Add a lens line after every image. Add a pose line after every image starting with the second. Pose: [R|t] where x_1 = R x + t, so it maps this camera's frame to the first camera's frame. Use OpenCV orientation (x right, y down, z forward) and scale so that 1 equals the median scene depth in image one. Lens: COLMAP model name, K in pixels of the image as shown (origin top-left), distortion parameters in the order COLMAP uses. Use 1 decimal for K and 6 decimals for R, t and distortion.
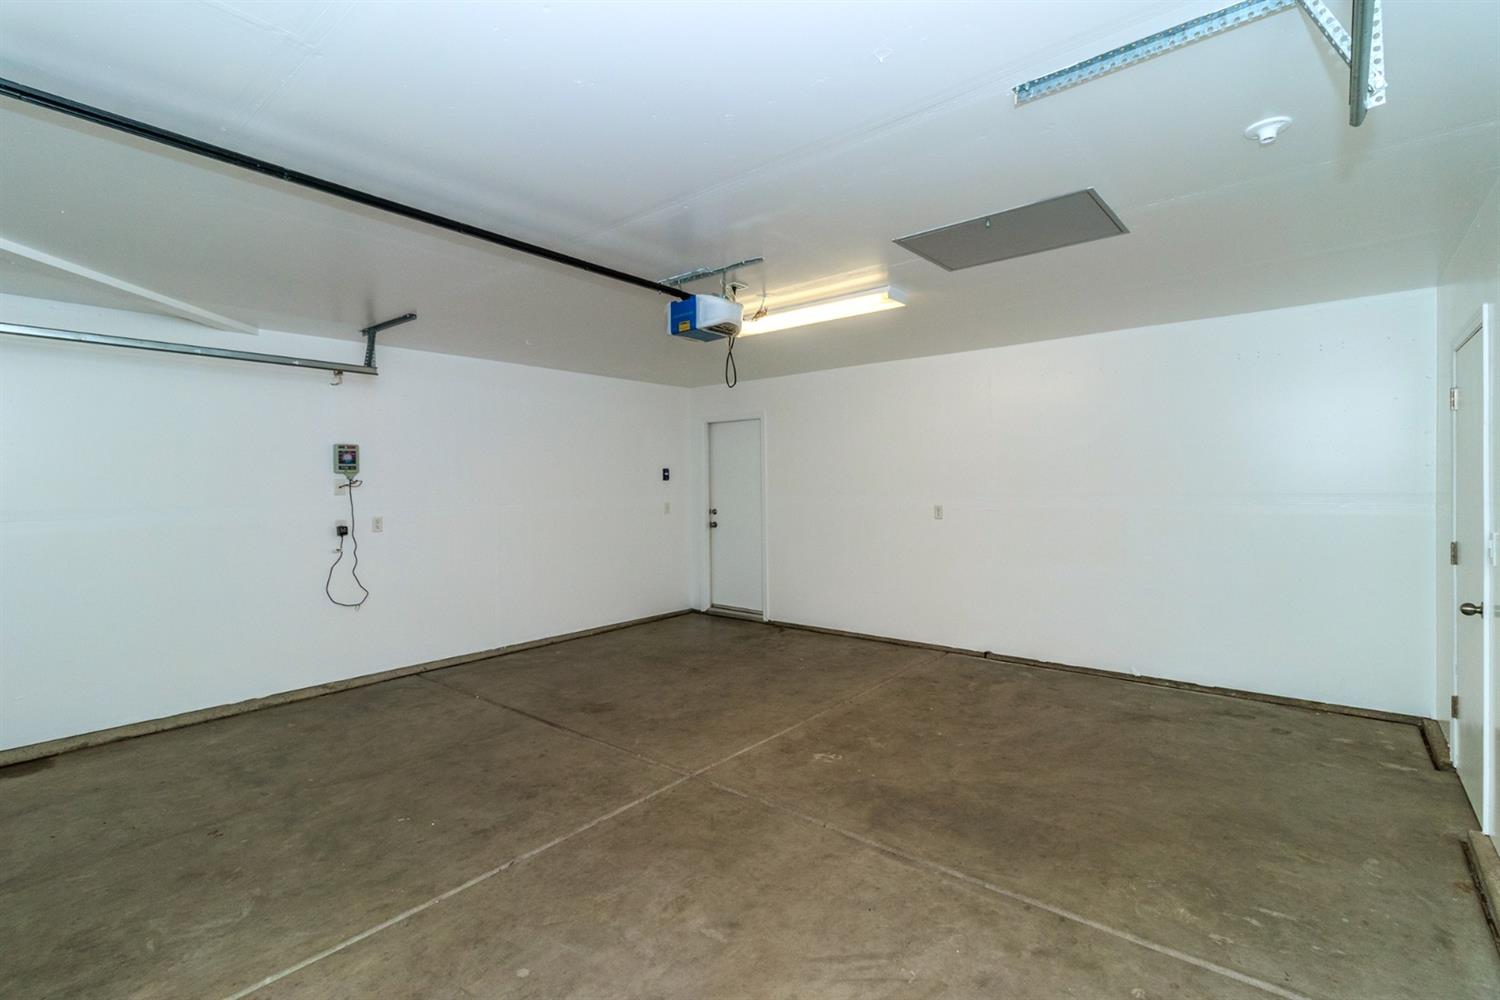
lens RADIAL K [[693.1, 0, 746.5], [0, 693.1, 493.6], [0, 0, 1]] dist [0.001753, -0.000349]
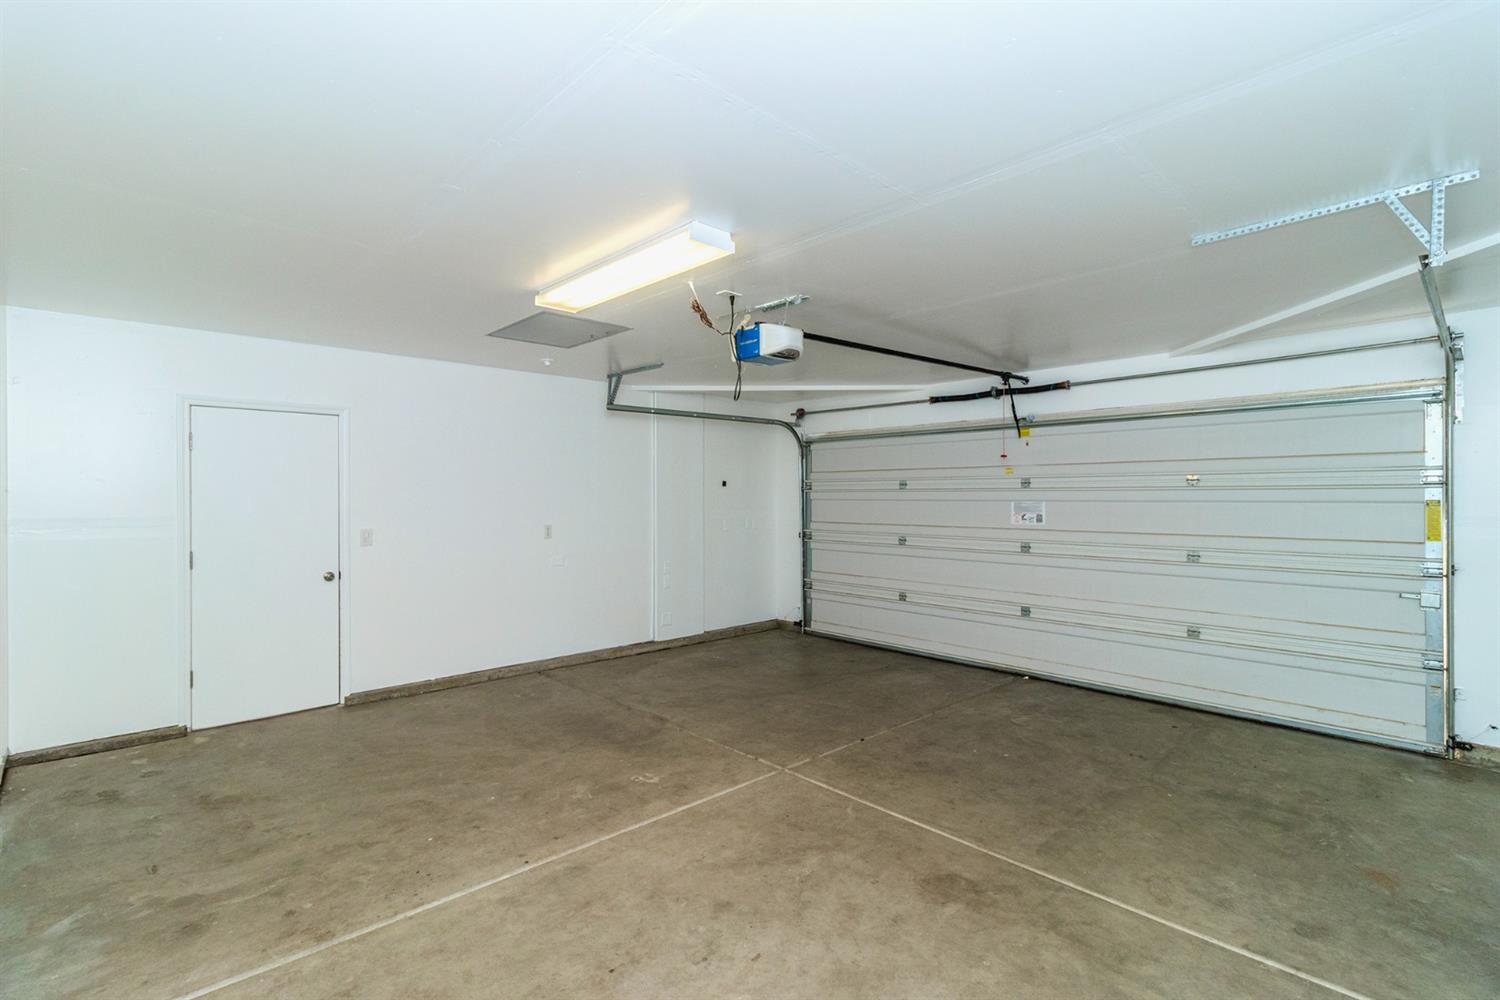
lens RADIAL K [[693.1, 0, 753.9], [0, 693.1, 497.3], [0, 0, 1]] dist [0.001753, -0.000349]
pose [[-0.994361, 0.012992, 0.105254, -0.144343], [0.014839, 0.999749, 0.016787, -0.033508], [-0.105009, 0.018255, -0.994304, 1.943026]]
